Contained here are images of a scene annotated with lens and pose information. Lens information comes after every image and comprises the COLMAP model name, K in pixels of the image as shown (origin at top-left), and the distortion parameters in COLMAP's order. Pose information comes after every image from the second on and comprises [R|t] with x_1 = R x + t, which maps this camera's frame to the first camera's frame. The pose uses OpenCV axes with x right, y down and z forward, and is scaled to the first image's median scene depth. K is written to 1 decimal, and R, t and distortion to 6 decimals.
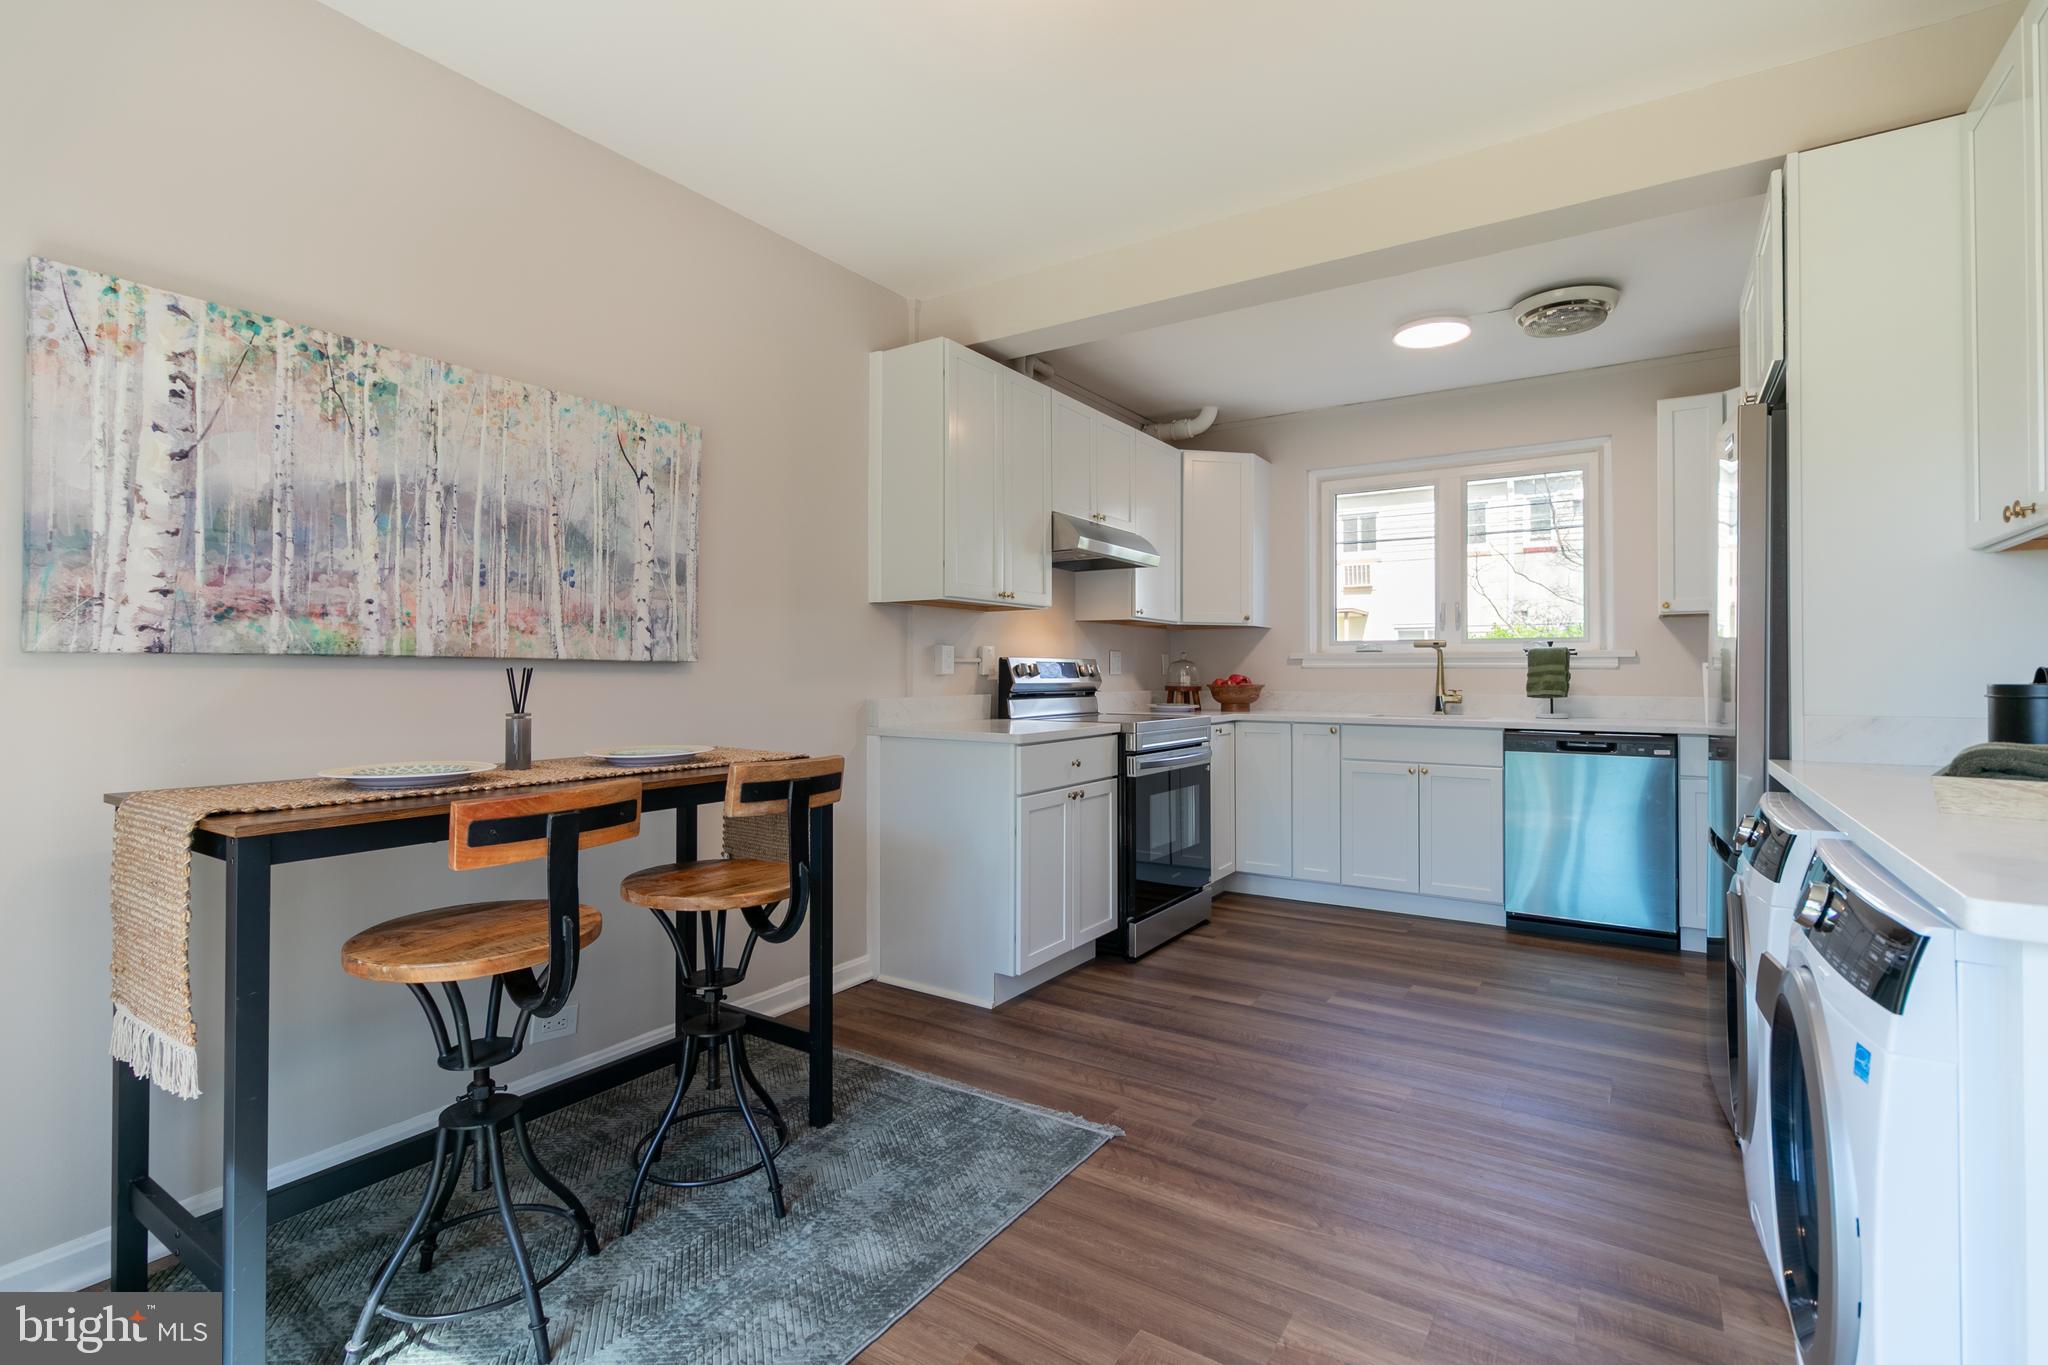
lens RADIAL K [[946.7, 0, 1013.2], [0, 946.7, 662.6], [0, 0, 1]] dist [0.005232, 0.000160]
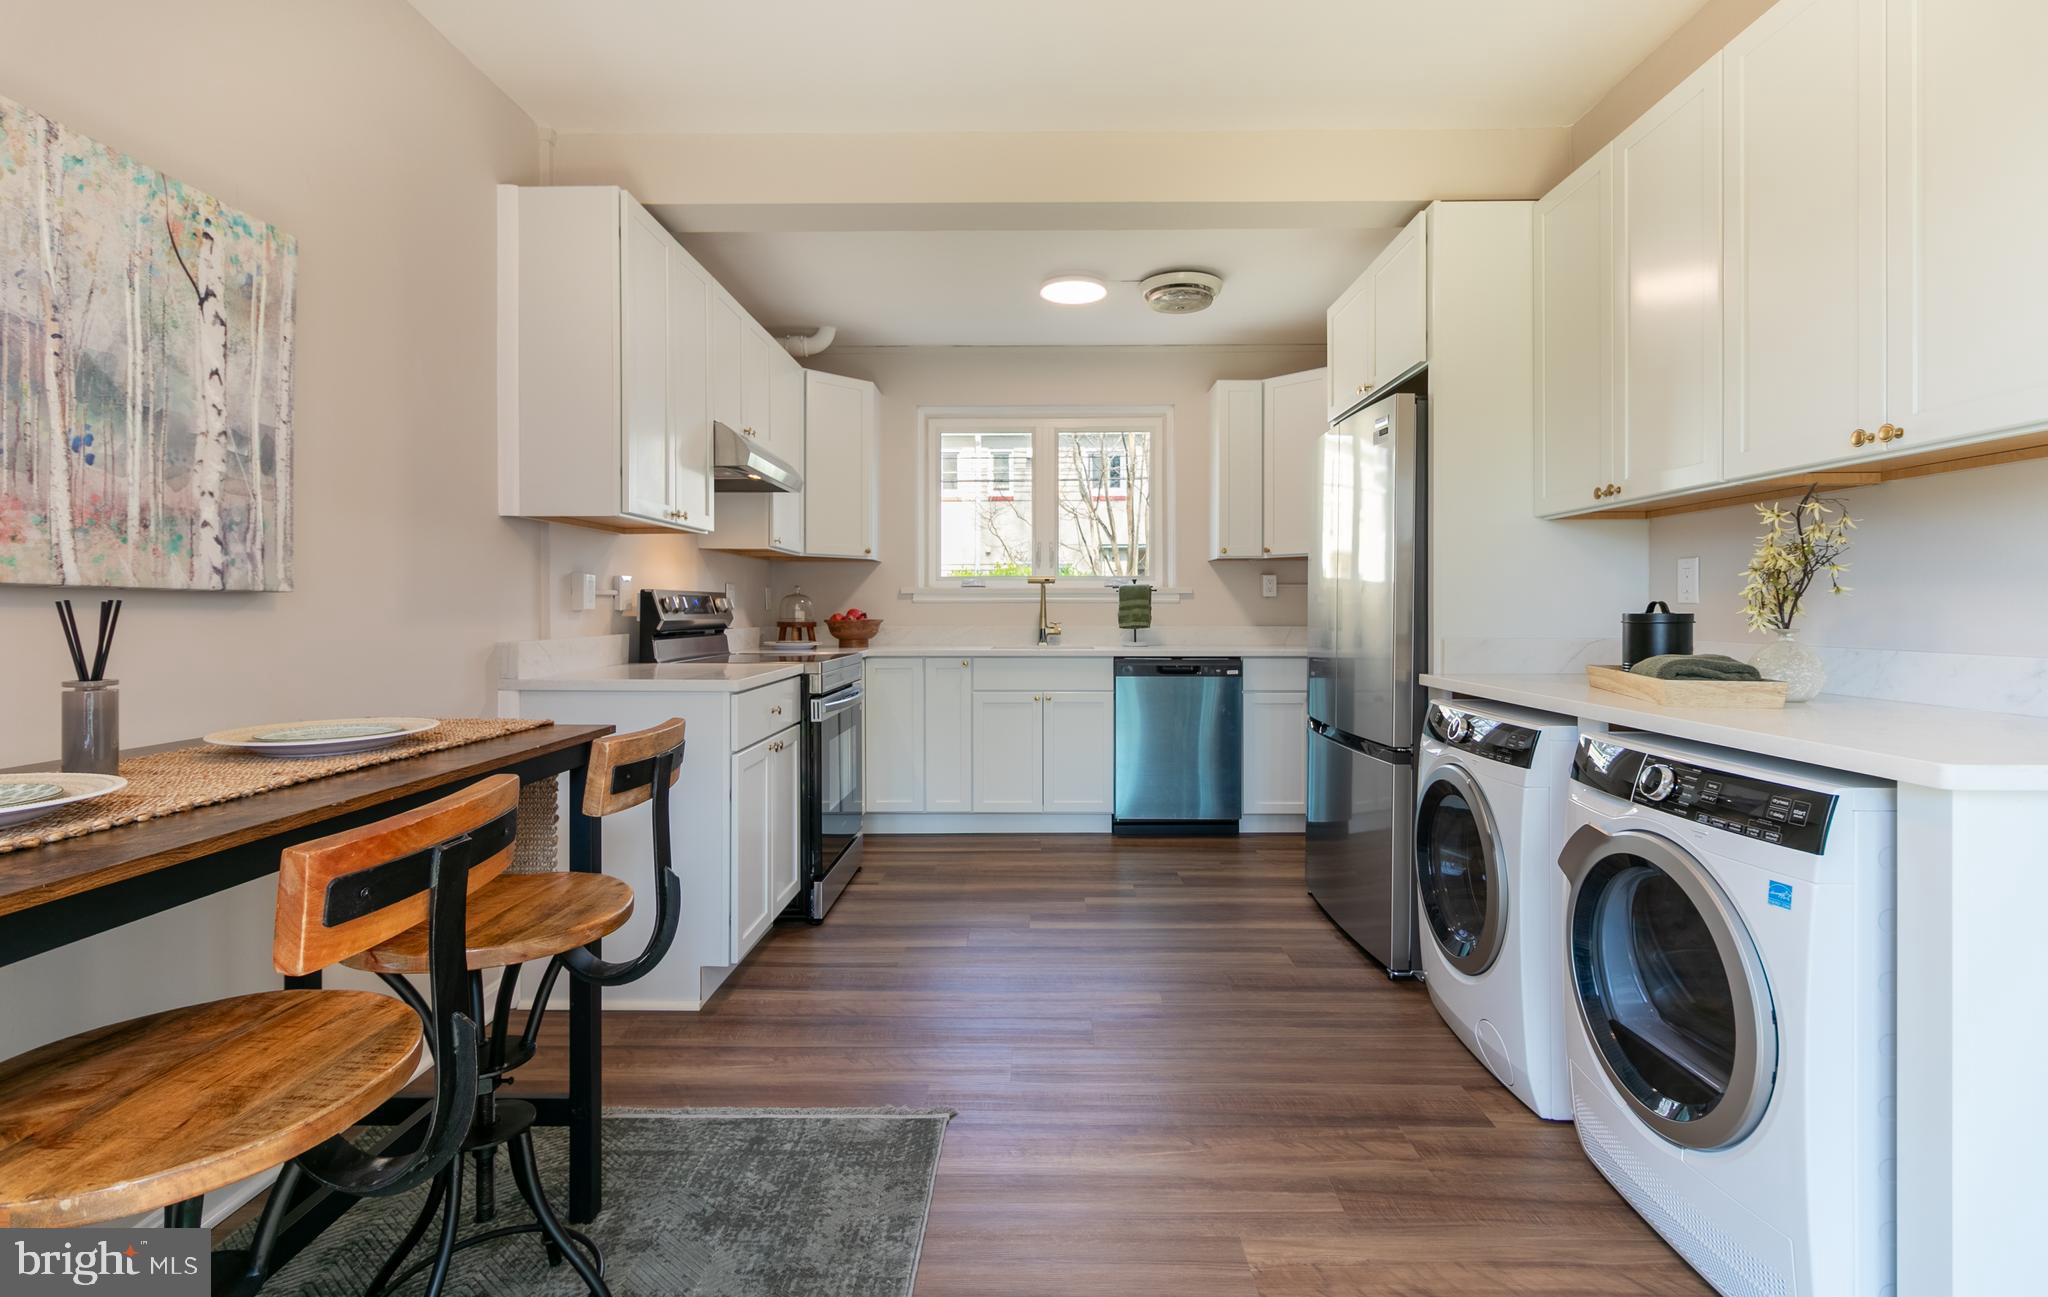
lens RADIAL K [[953.2, 0, 1024.8], [0, 953.2, 612.2], [0, 0, 1]] dist [0.005057, 0.000679]
pose [[0.841354, -0.004806, 0.540463, -0.248775], [-0.003583, 0.999889, 0.014470, 0.001672], [-0.540472, -0.014111, 0.841243, 0.151061]]
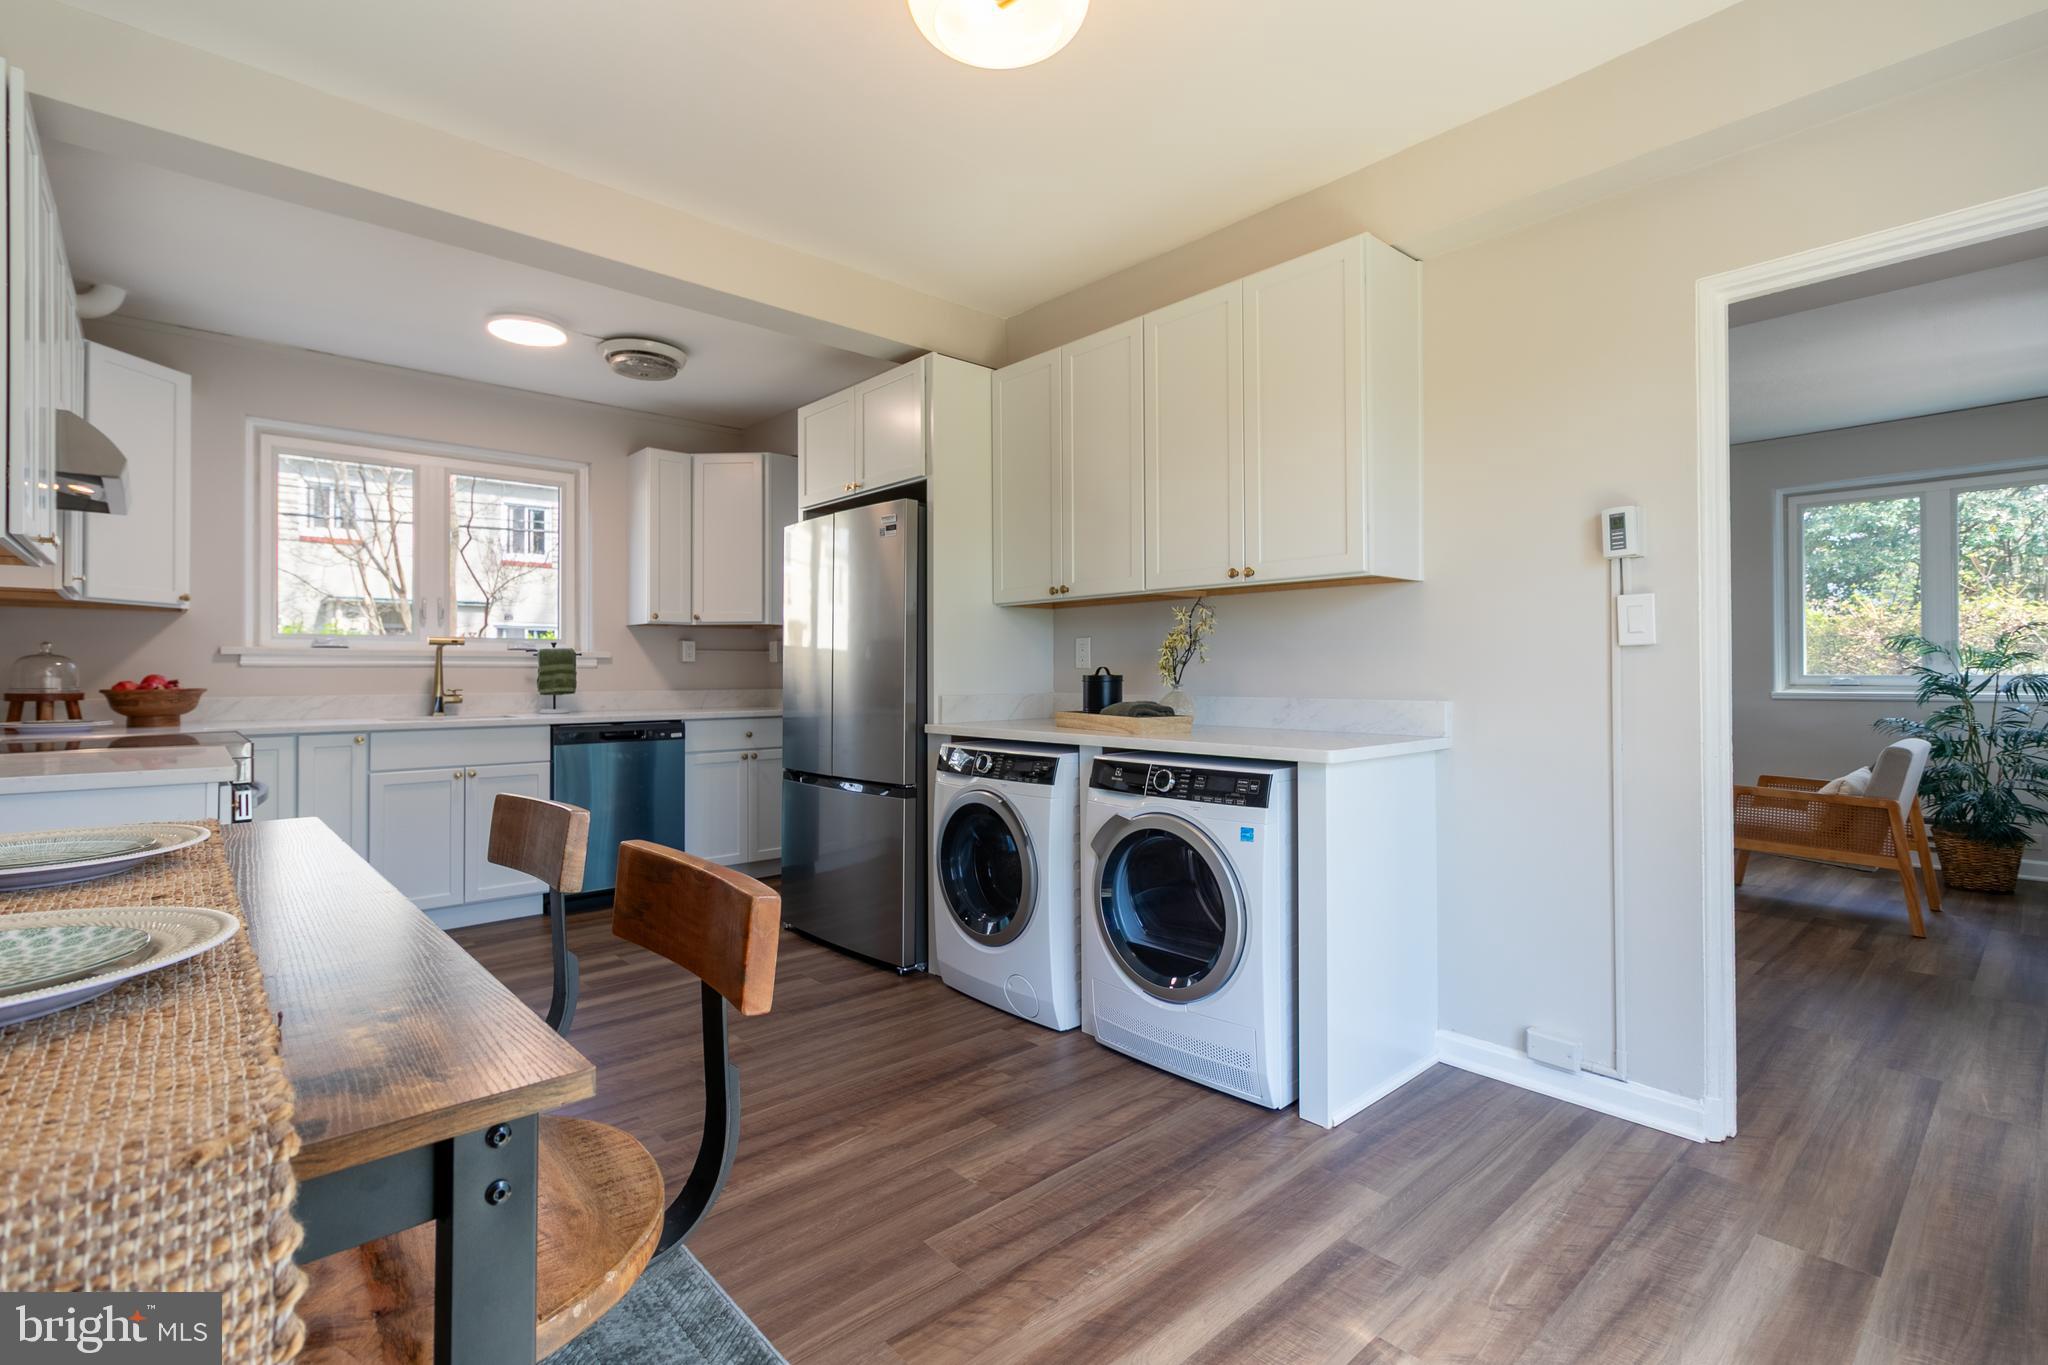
lens RADIAL K [[946.7, 0, 1013.2], [0, 946.7, 662.6], [0, 0, 1]] dist [0.005232, 0.000160]
pose [[0.249578, 0.007408, 0.968326, -0.516591], [-0.007604, 0.999955, -0.005690, 0.004088], [-0.968325, -0.005943, 0.249623, 0.331045]]
